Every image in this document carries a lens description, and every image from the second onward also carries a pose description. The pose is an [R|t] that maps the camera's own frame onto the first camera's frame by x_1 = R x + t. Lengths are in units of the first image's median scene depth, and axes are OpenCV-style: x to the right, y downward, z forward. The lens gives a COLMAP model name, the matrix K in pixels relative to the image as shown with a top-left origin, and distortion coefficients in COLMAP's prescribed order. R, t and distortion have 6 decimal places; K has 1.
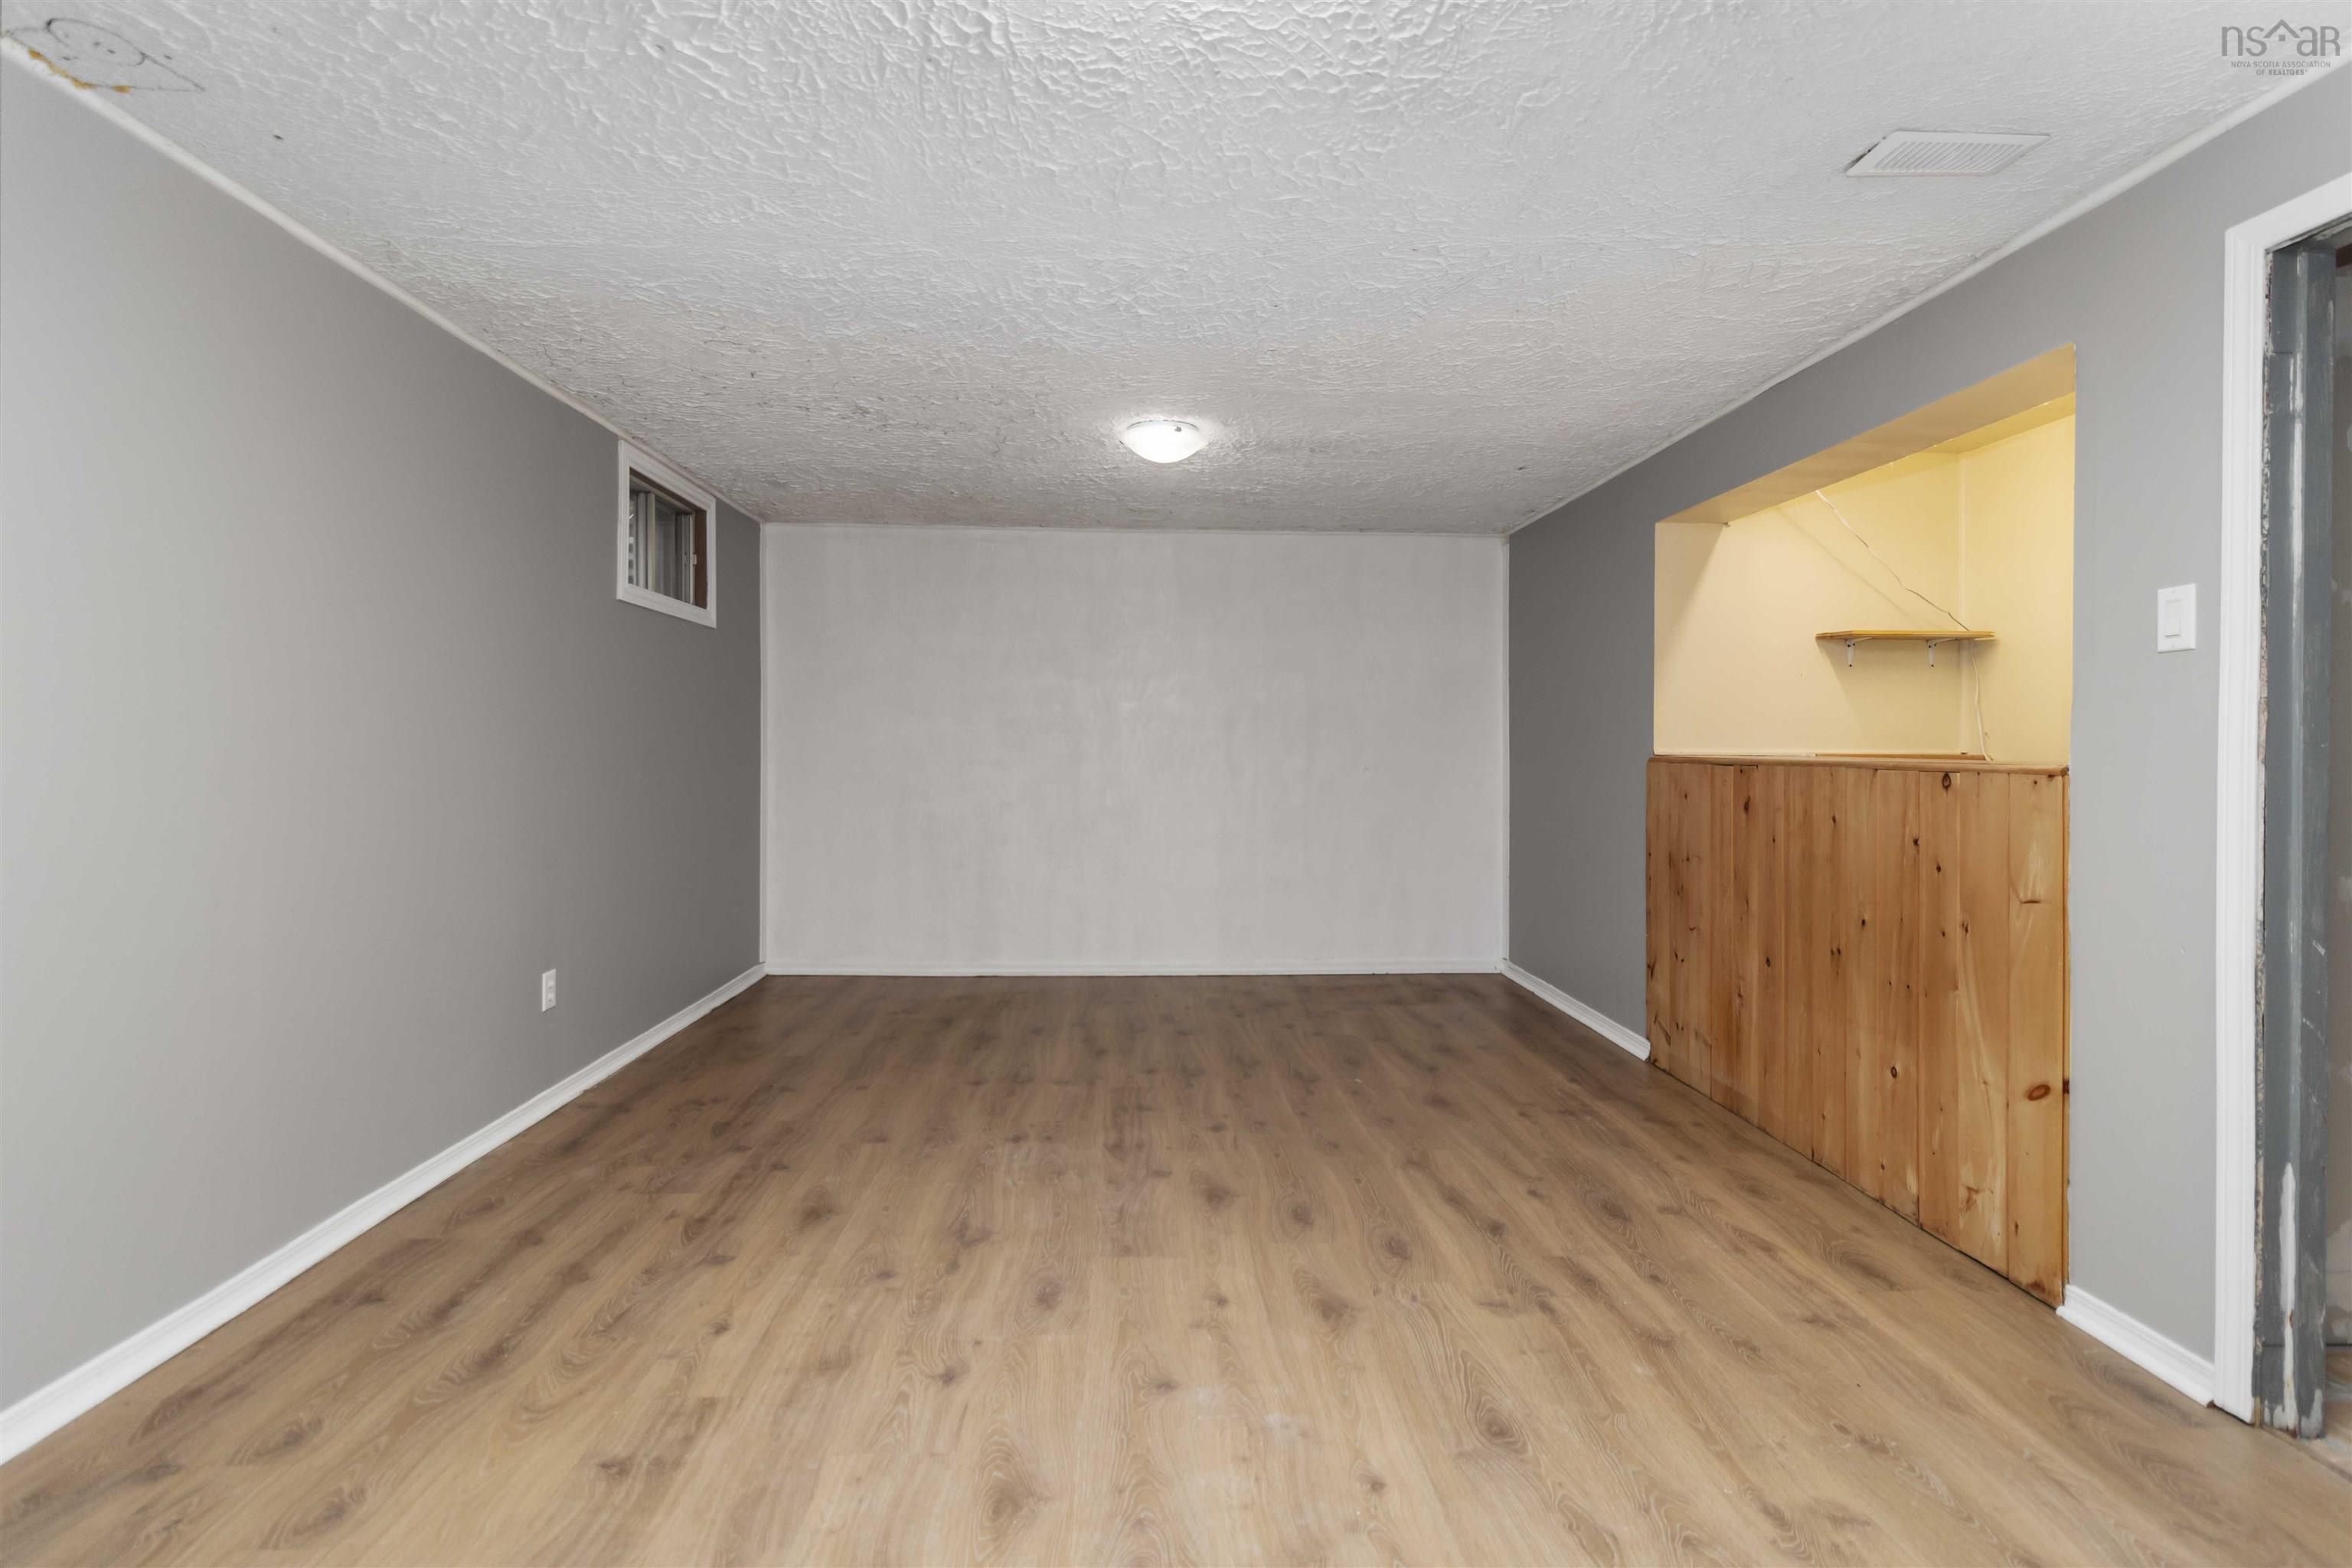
lens RADIAL K [[1113.2, 0, 1159.0], [0, 1113.2, 767.5], [0, 0, 1]] dist [0.001799, 0.000656]
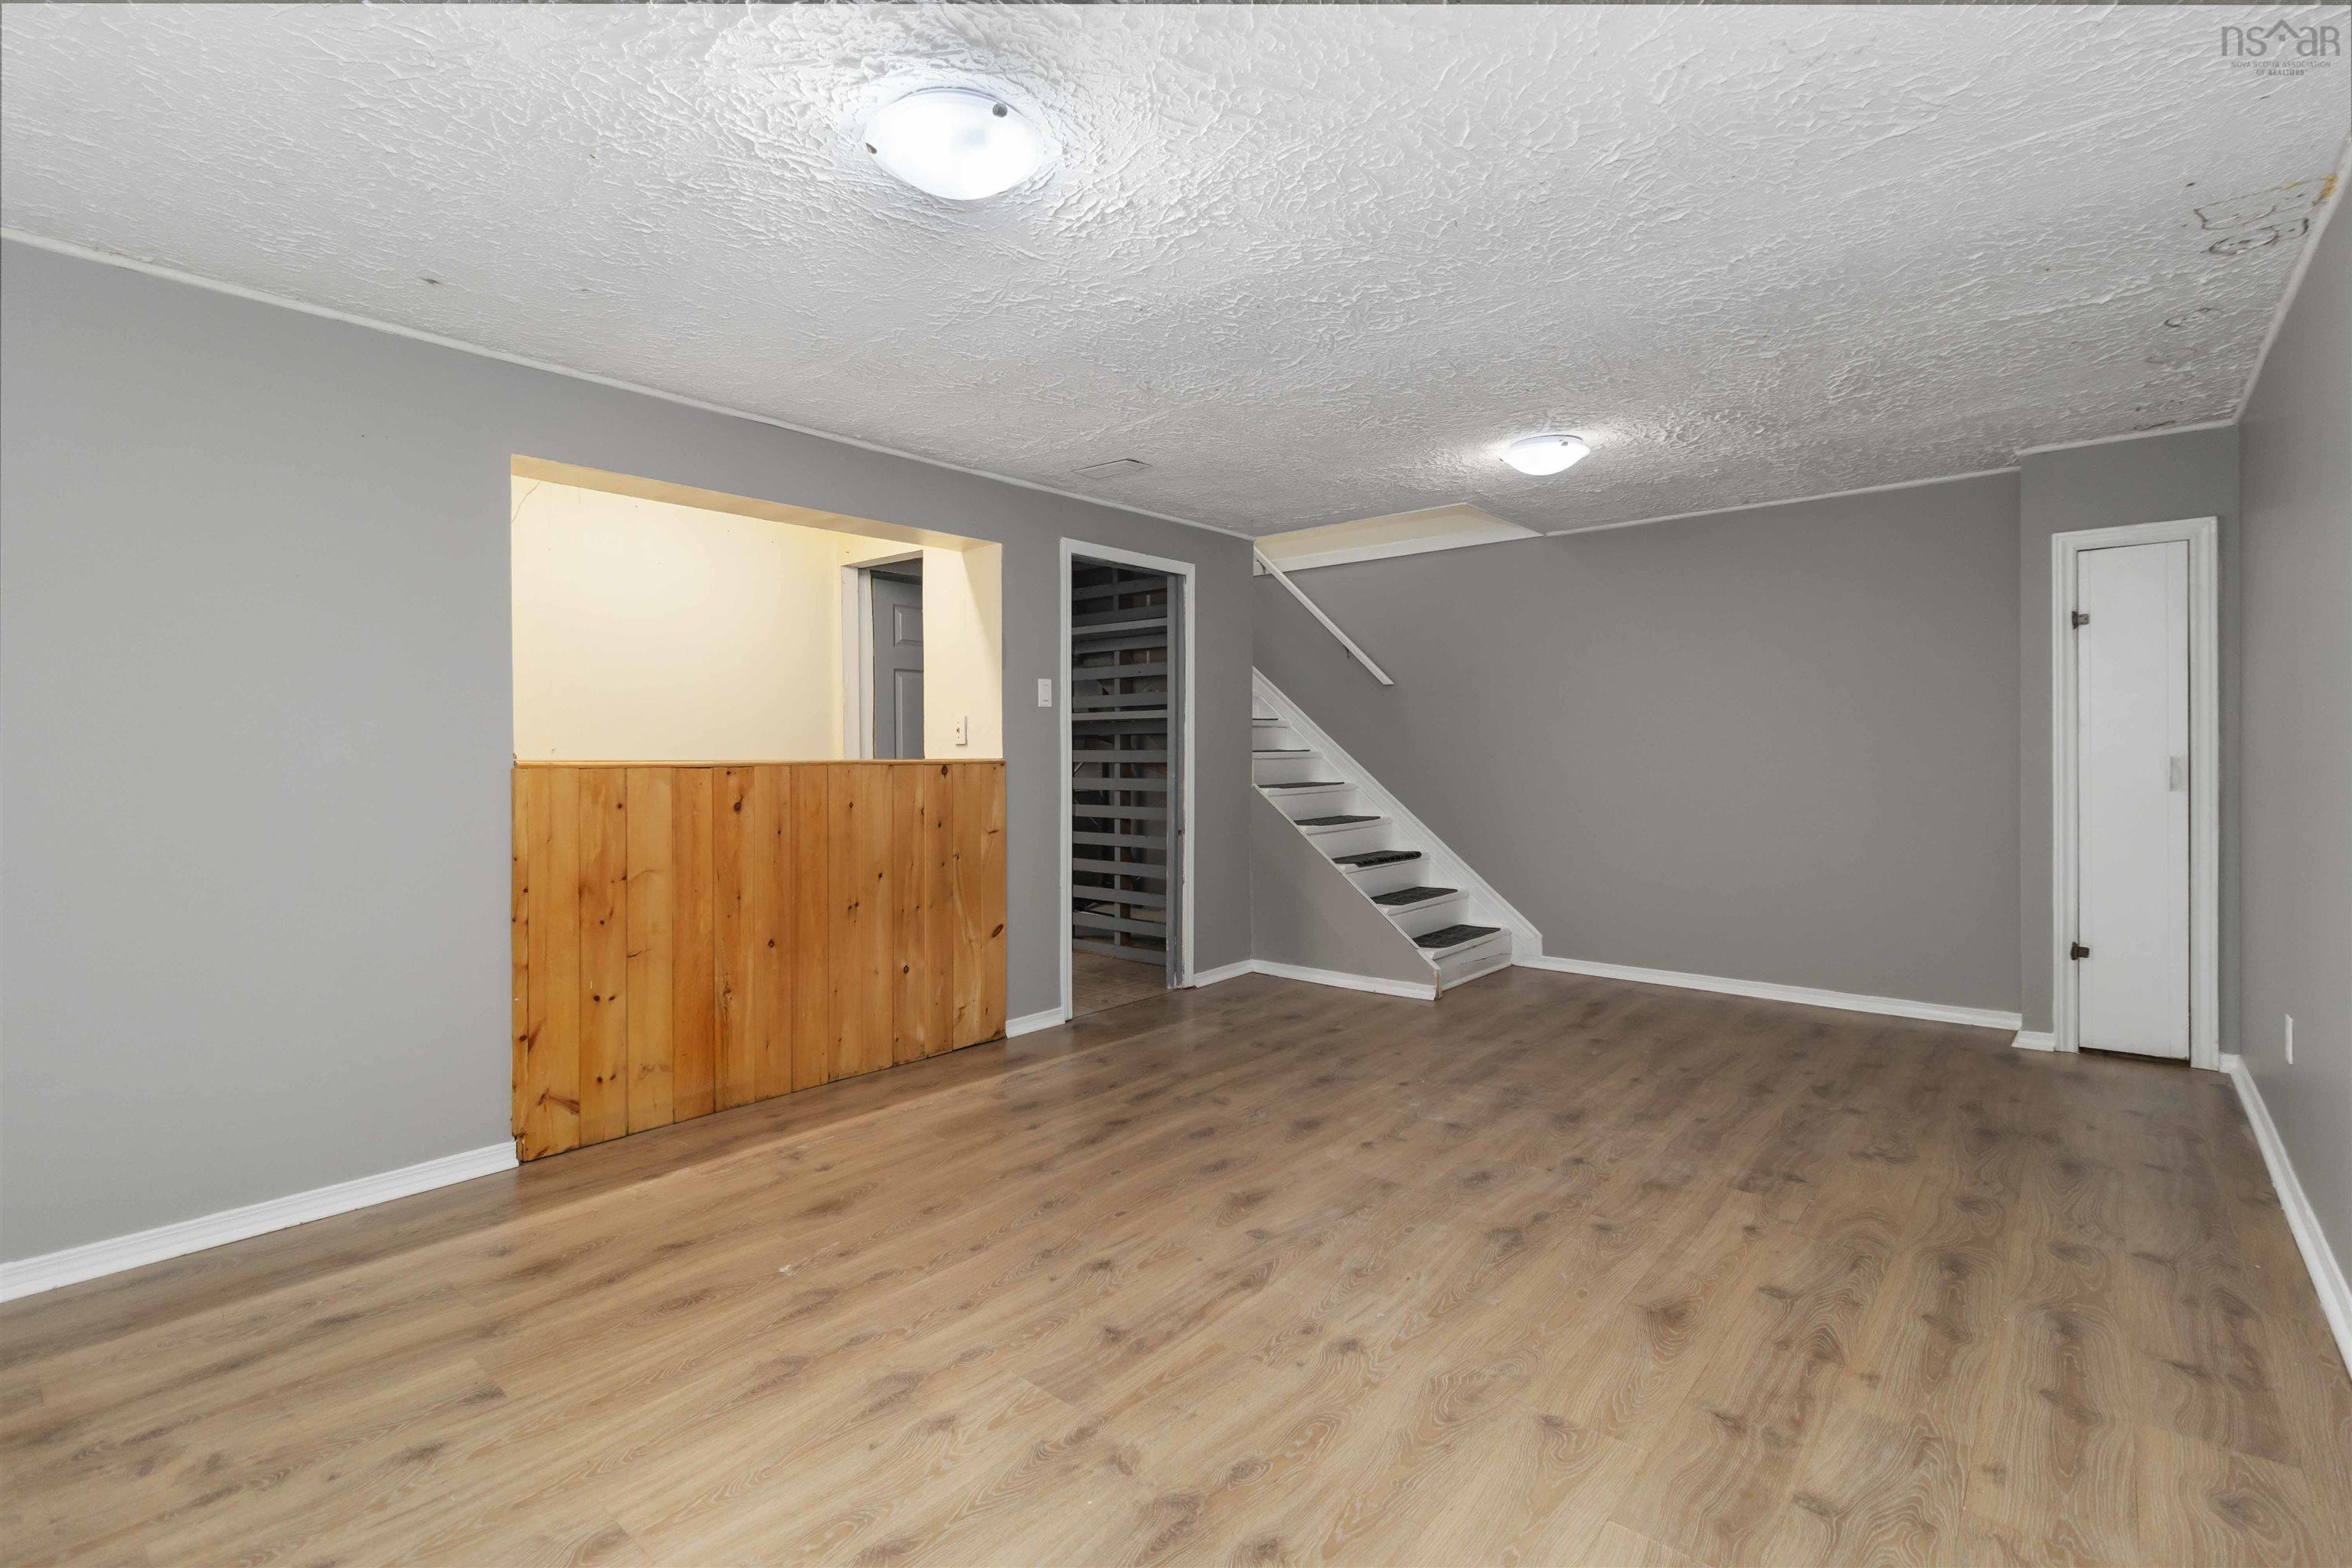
lens RADIAL K [[1113.2, 0, 1159.0], [0, 1113.2, 767.5], [0, 0, 1]] dist [0.001799, 0.000656]
pose [[-0.745161, -0.012005, 0.666776, -0.650422], [0.013523, 0.999360, 0.033105, -0.045327], [-0.666747, 0.033685, -0.744522, 2.105520]]
